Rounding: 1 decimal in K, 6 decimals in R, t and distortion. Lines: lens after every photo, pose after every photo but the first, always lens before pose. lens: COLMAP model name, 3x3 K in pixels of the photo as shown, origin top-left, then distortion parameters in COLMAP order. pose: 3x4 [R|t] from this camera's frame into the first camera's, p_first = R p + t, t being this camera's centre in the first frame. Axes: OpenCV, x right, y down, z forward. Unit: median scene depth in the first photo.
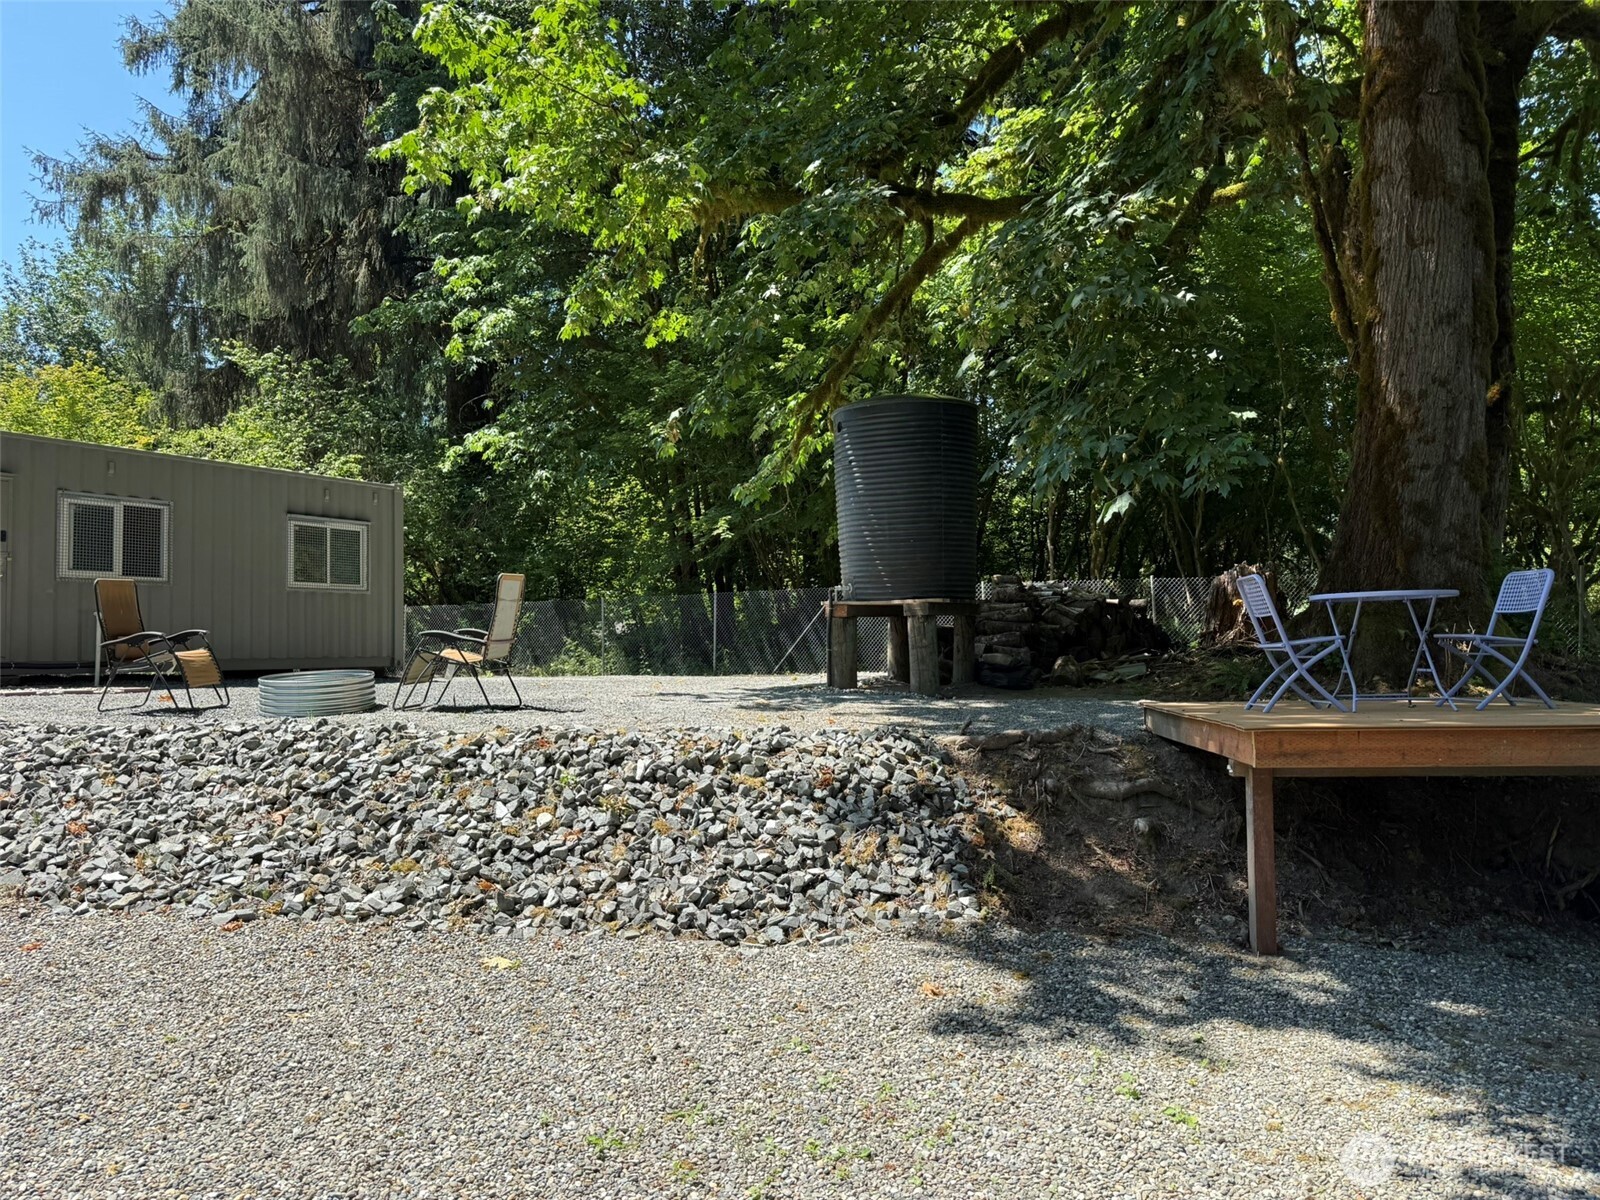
lens RADIAL K [[1109.1, 0, 801.1], [0, 1109.1, 600.1], [0, 0, 1]] dist [-0.002034, -0.000771]
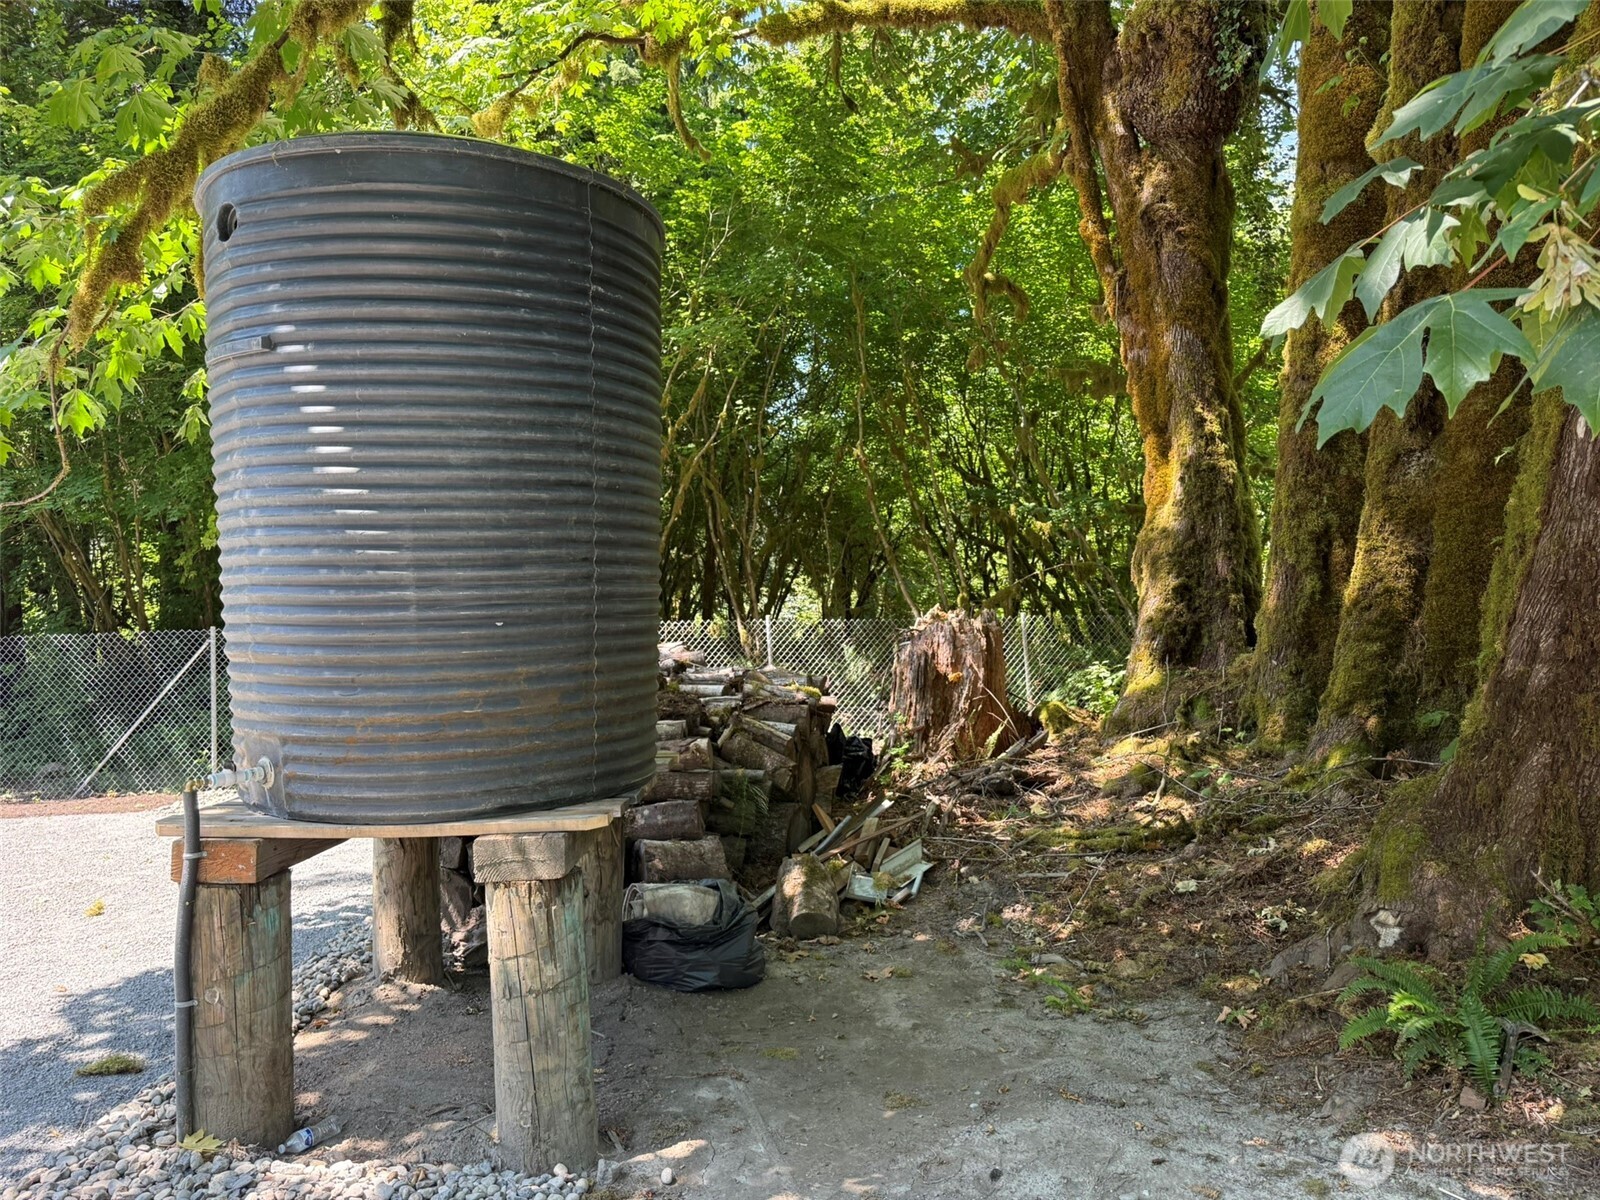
lens RADIAL K [[1109.1, 0, 800.7], [0, 1109.1, 604.1], [0, 0, 1]] dist [-0.002034, -0.000771]
pose [[0.871420, -0.006174, 0.490499, 0.017385], [-0.004425, 0.999781, 0.020446, -0.049891], [-0.490517, -0.019988, 0.871202, 0.524583]]
